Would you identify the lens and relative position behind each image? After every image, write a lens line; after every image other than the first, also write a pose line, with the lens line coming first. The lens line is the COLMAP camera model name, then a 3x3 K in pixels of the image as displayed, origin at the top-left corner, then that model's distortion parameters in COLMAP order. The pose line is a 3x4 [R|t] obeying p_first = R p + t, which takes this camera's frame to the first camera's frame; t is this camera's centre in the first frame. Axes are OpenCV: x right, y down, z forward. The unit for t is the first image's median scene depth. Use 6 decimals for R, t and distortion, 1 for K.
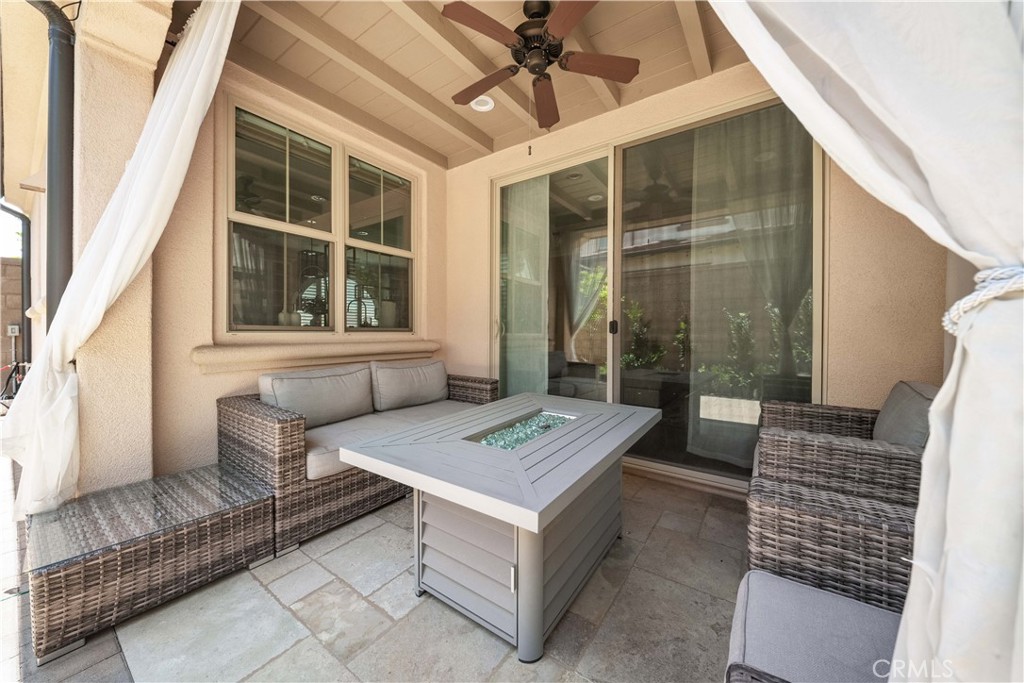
lens RADIAL K [[360.5, 0, 510.6], [0, 360.5, 336.5], [0, 0, 1]] dist [-0.000536, -0.001985]
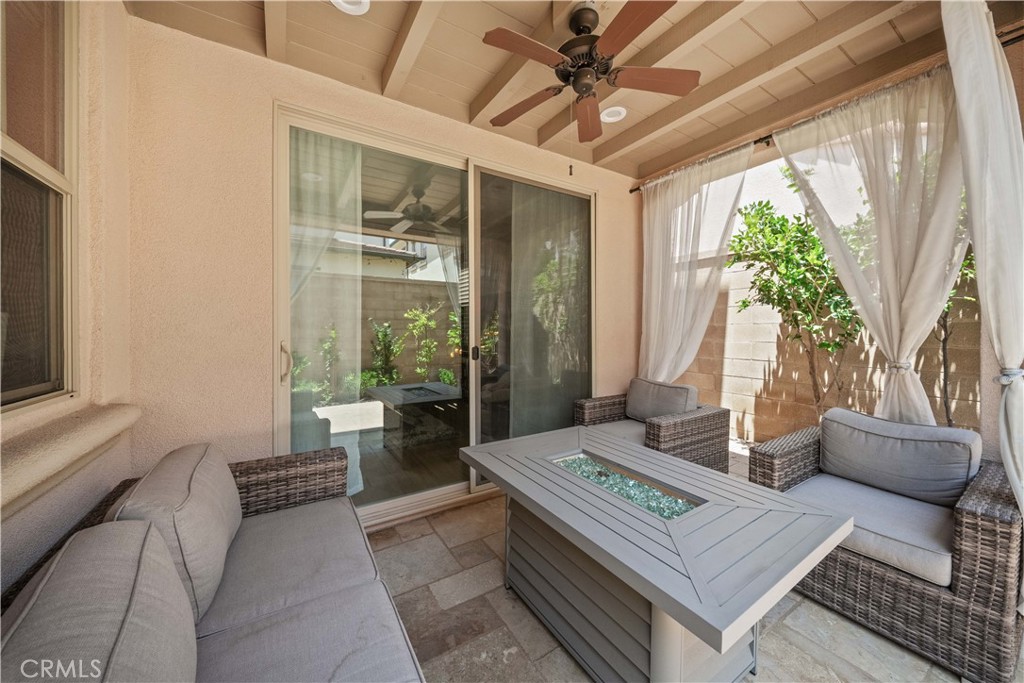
lens RADIAL K [[360.5, 0, 510.5], [0, 360.5, 333.0], [0, 0, 1]] dist [-0.000536, -0.001985]
pose [[0.366183, -0.012535, 0.930458, -0.529955], [0.013607, 0.999874, 0.008115, -0.080814], [-0.930443, 0.009689, 0.366308, 0.525647]]
